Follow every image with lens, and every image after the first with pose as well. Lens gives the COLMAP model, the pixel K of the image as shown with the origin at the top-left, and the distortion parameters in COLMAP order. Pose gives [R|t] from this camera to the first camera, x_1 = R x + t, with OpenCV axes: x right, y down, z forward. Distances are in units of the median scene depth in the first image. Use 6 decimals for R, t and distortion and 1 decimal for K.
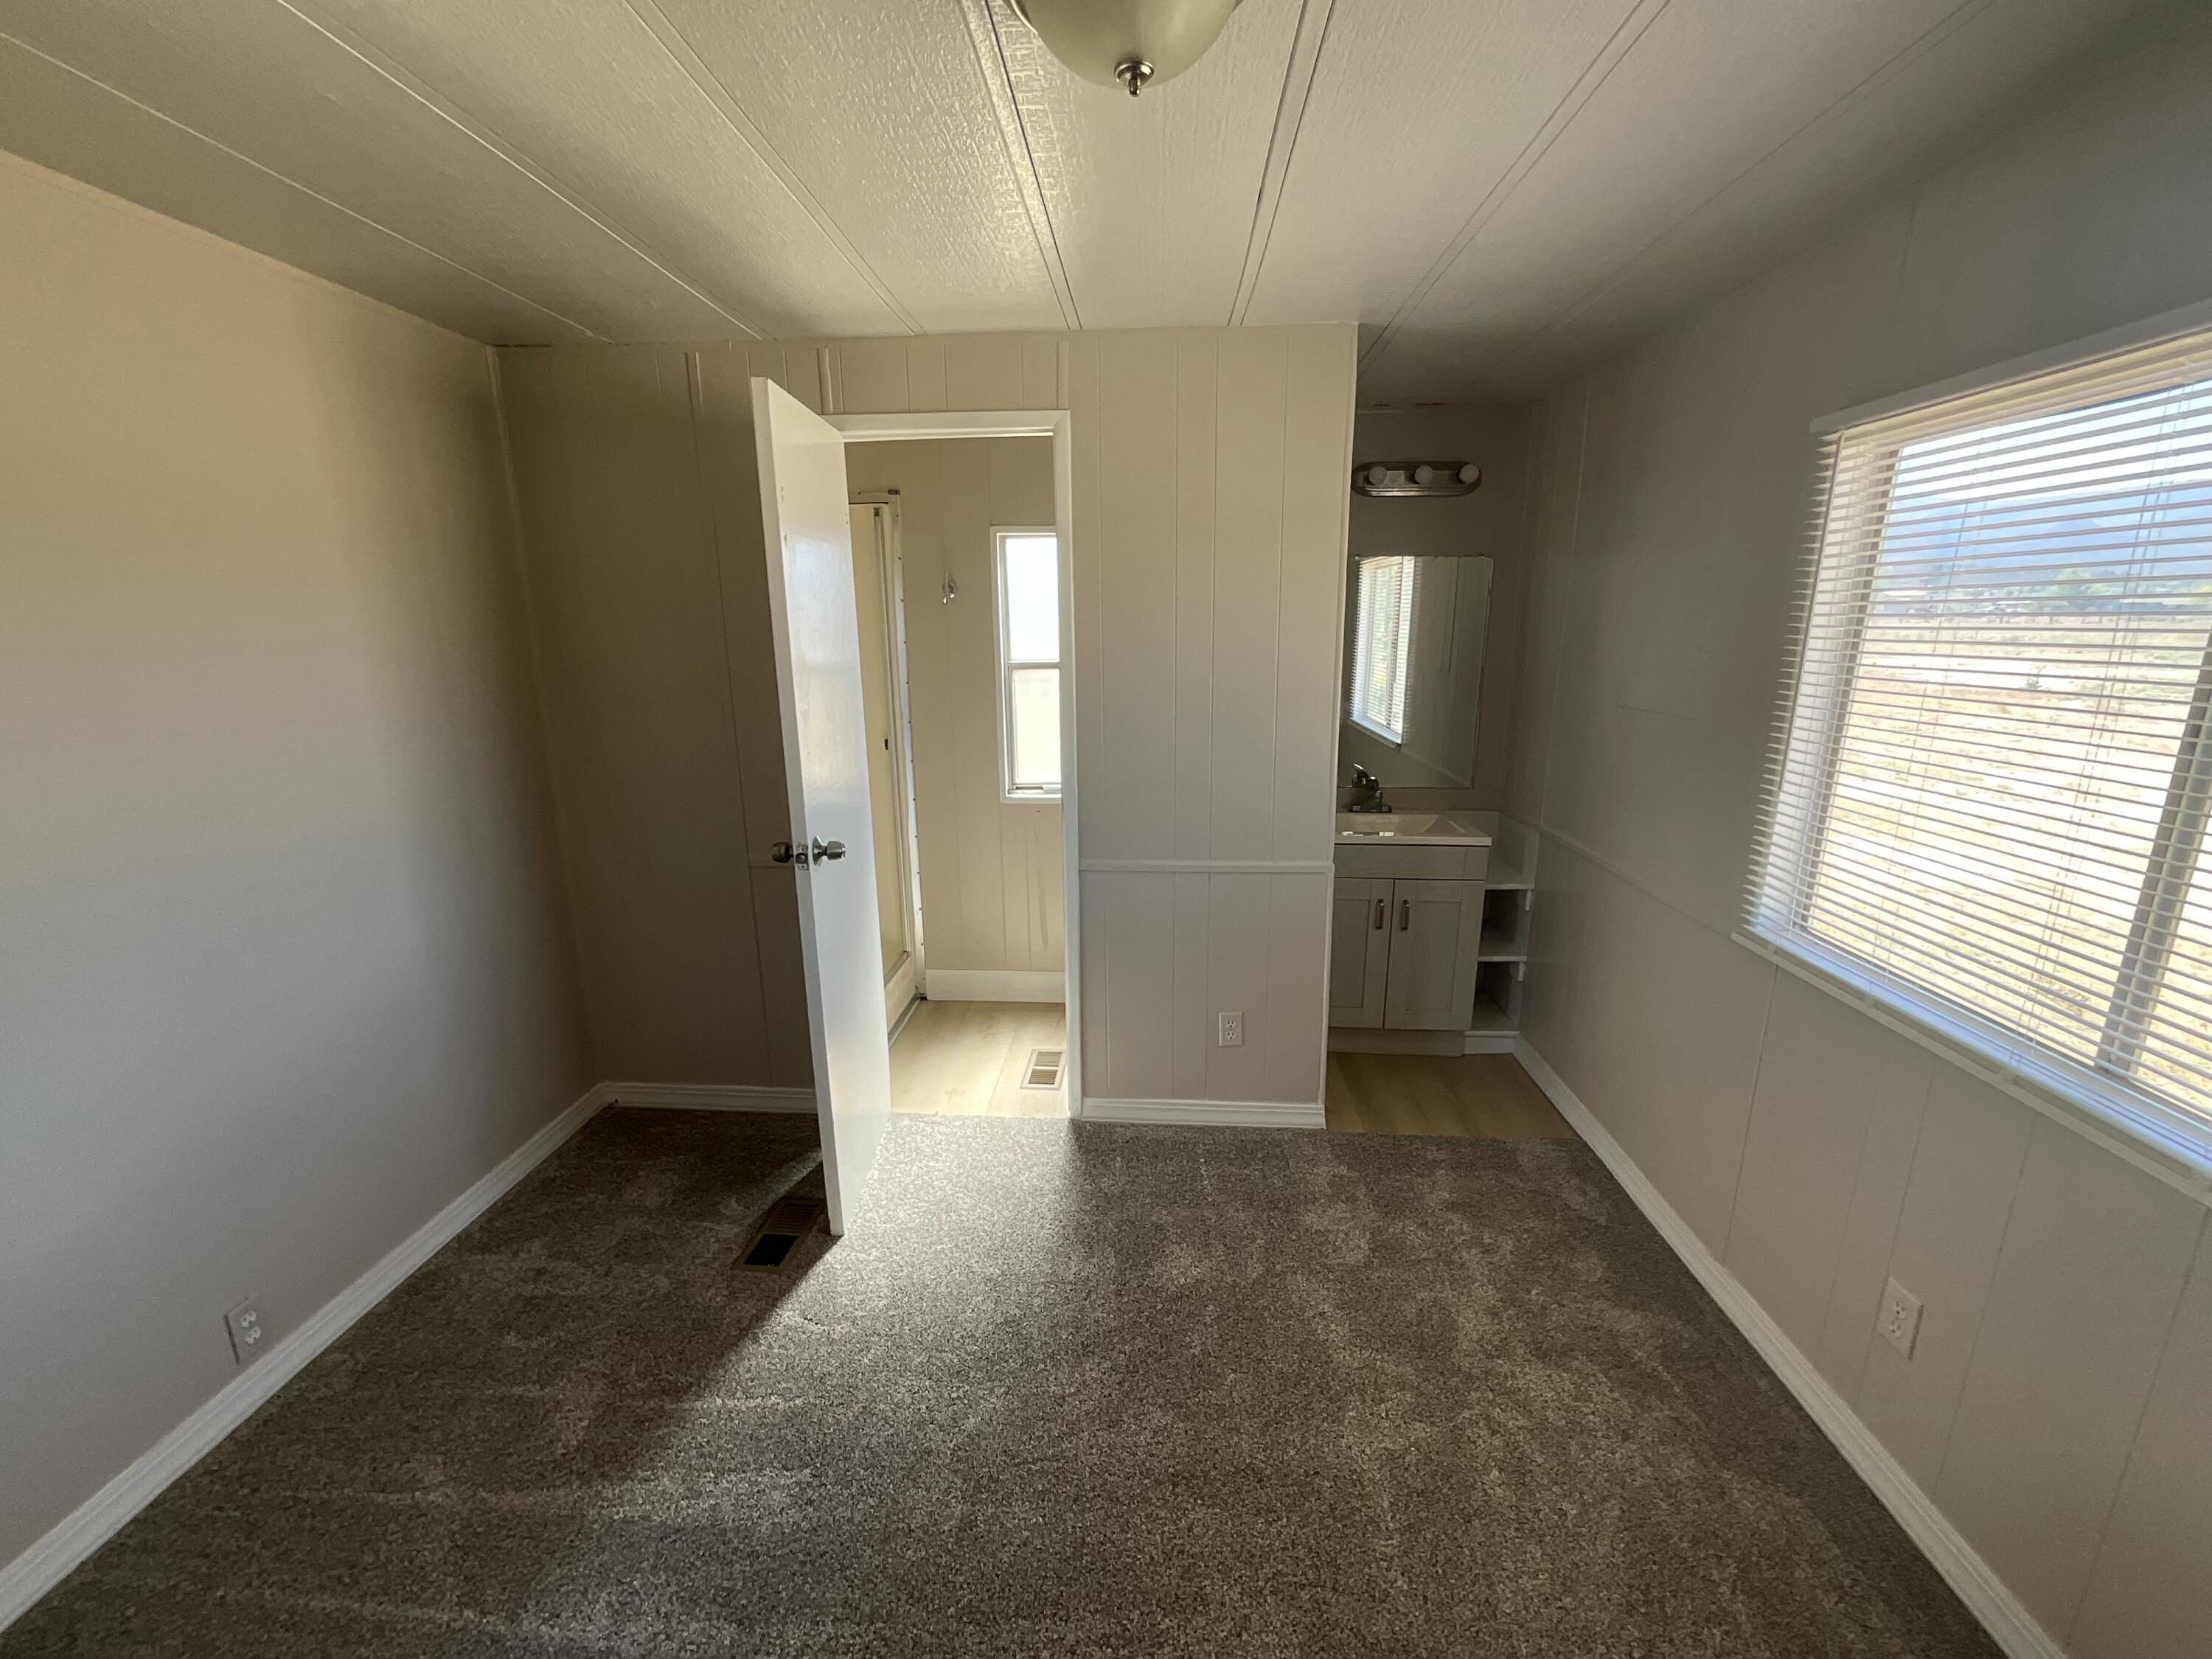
lens RADIAL K [[895.5, 0, 1106.0], [0, 895.5, 829.5], [0, 0, 1]] dist [-0.000704, -0.000045]
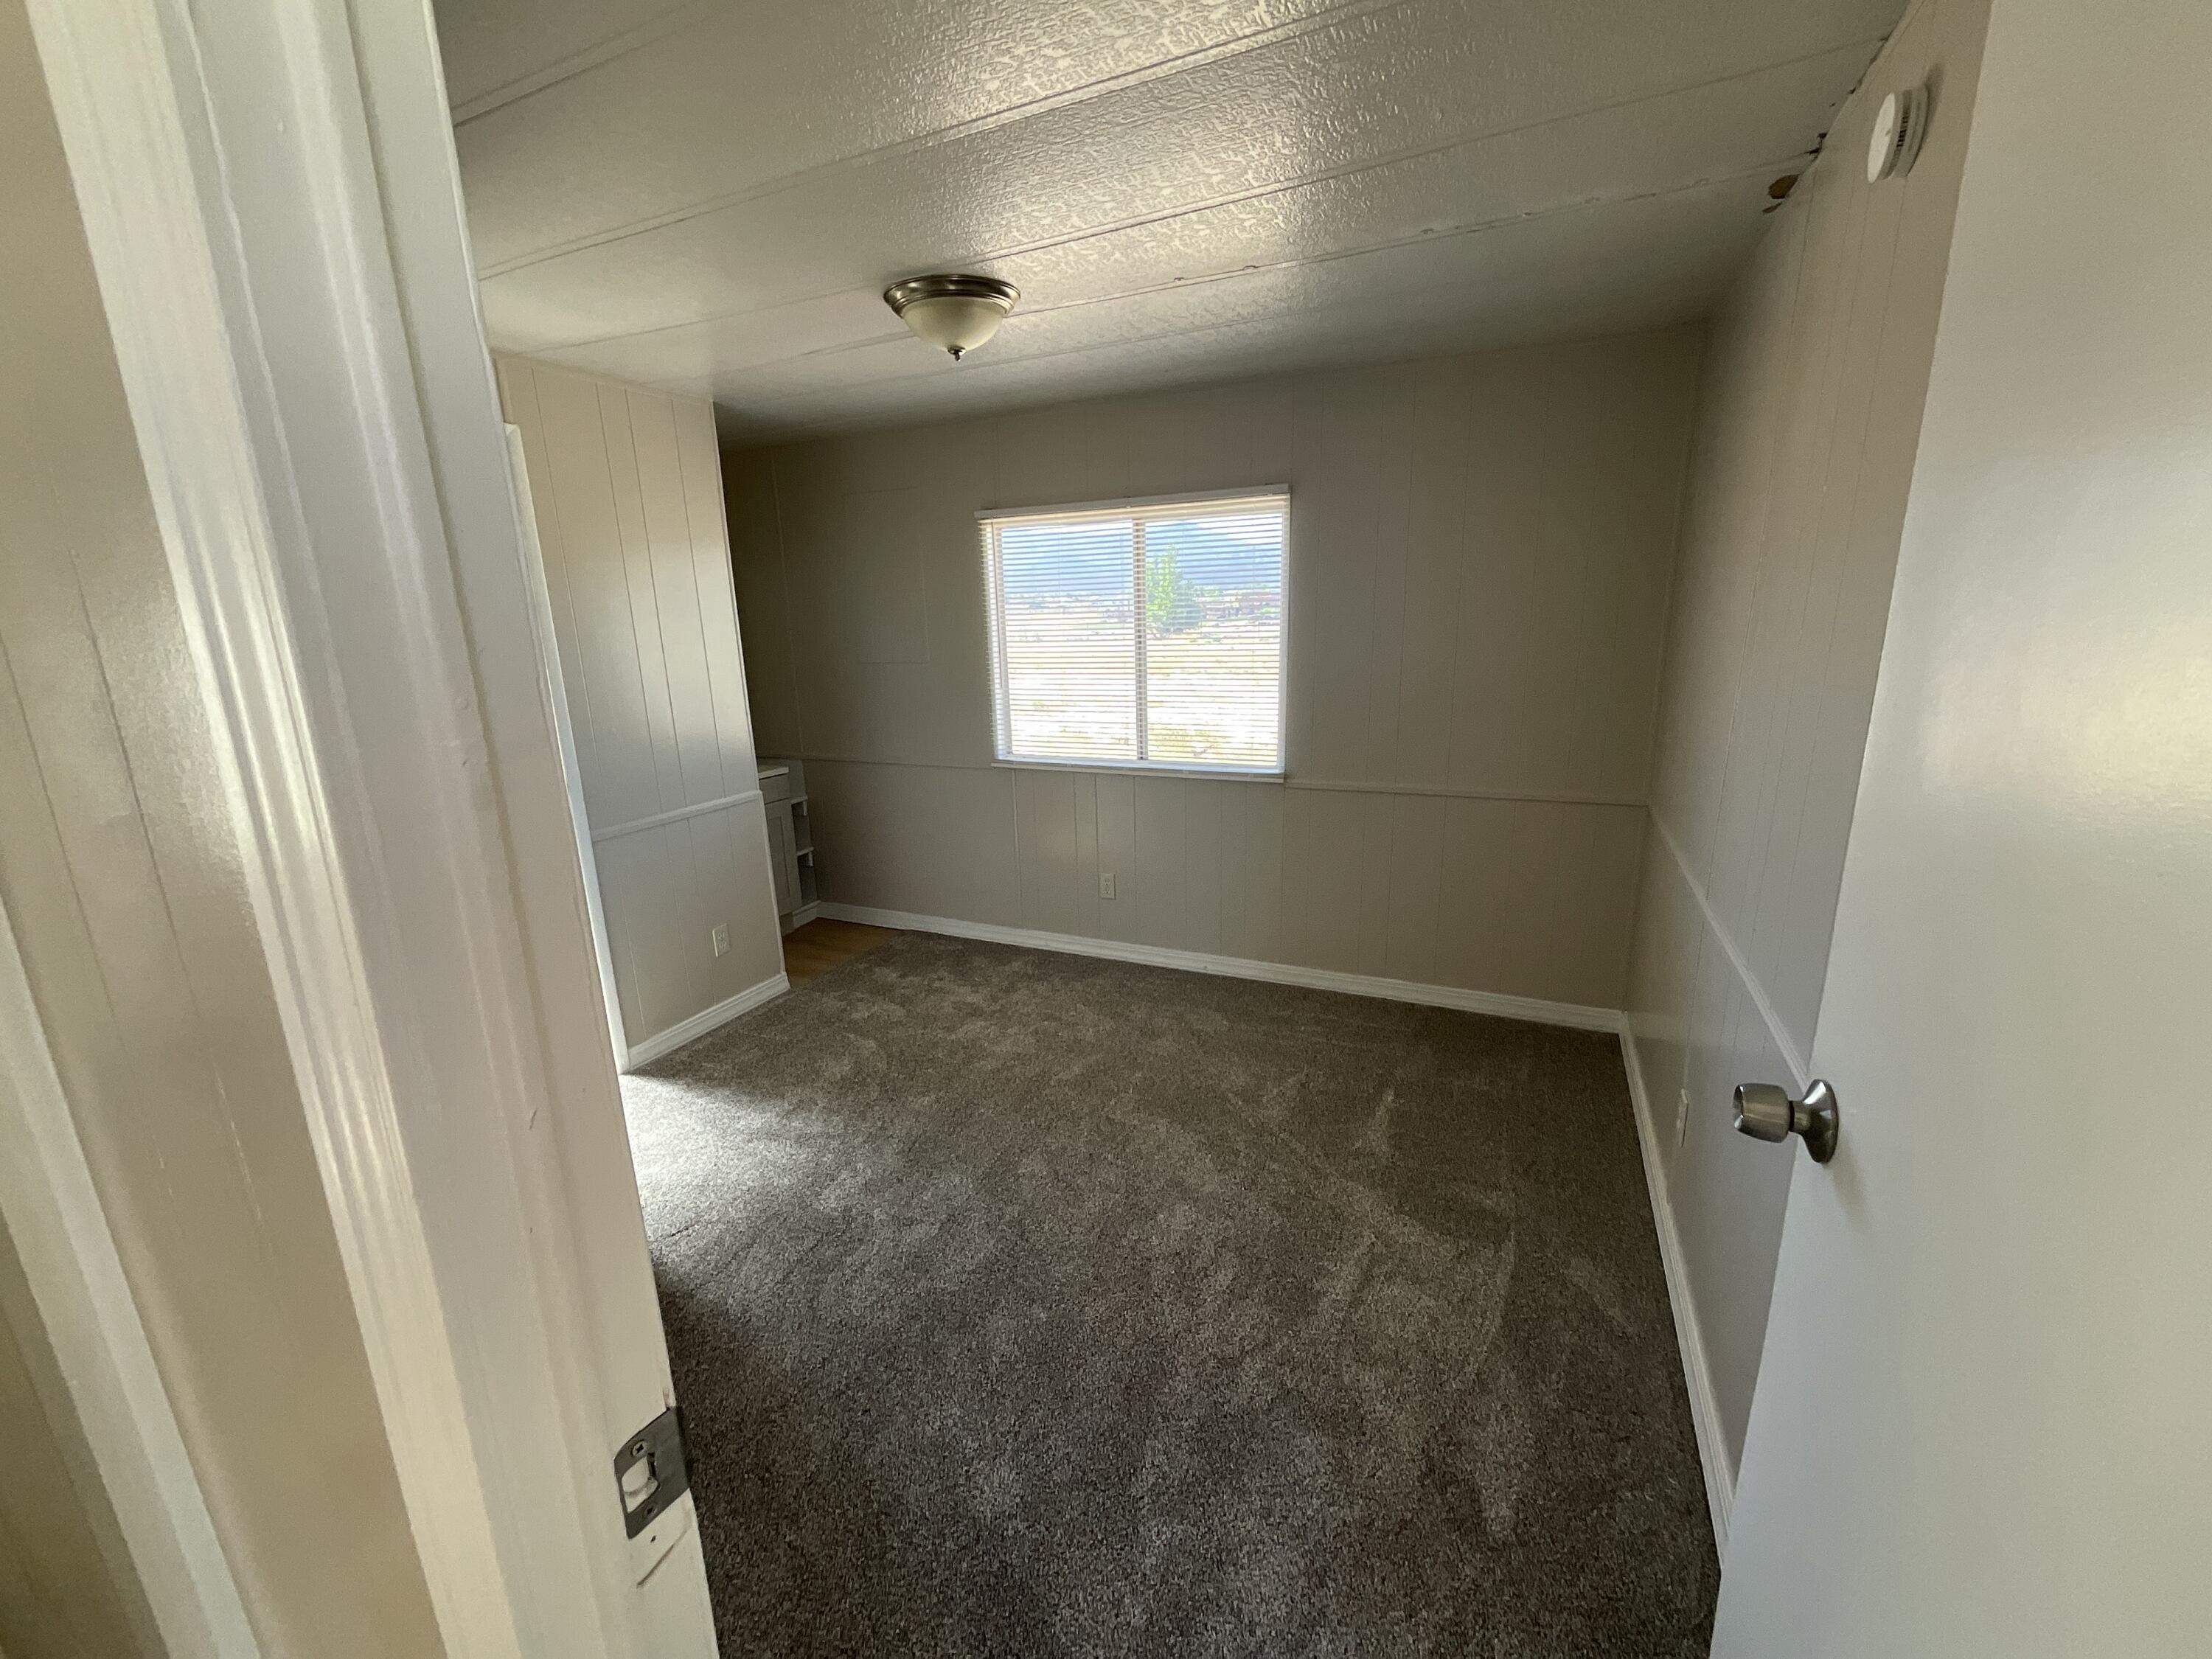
lens RADIAL K [[895.5, 0, 1106.0], [0, 895.5, 829.5], [0, 0, 1]] dist [-0.000704, -0.000045]
pose [[0.369043, -0.228100, 0.900987, -0.810263], [0.233204, 0.961129, 0.147806, 0.015875], [-0.899679, 0.155567, 0.407892, -0.019098]]
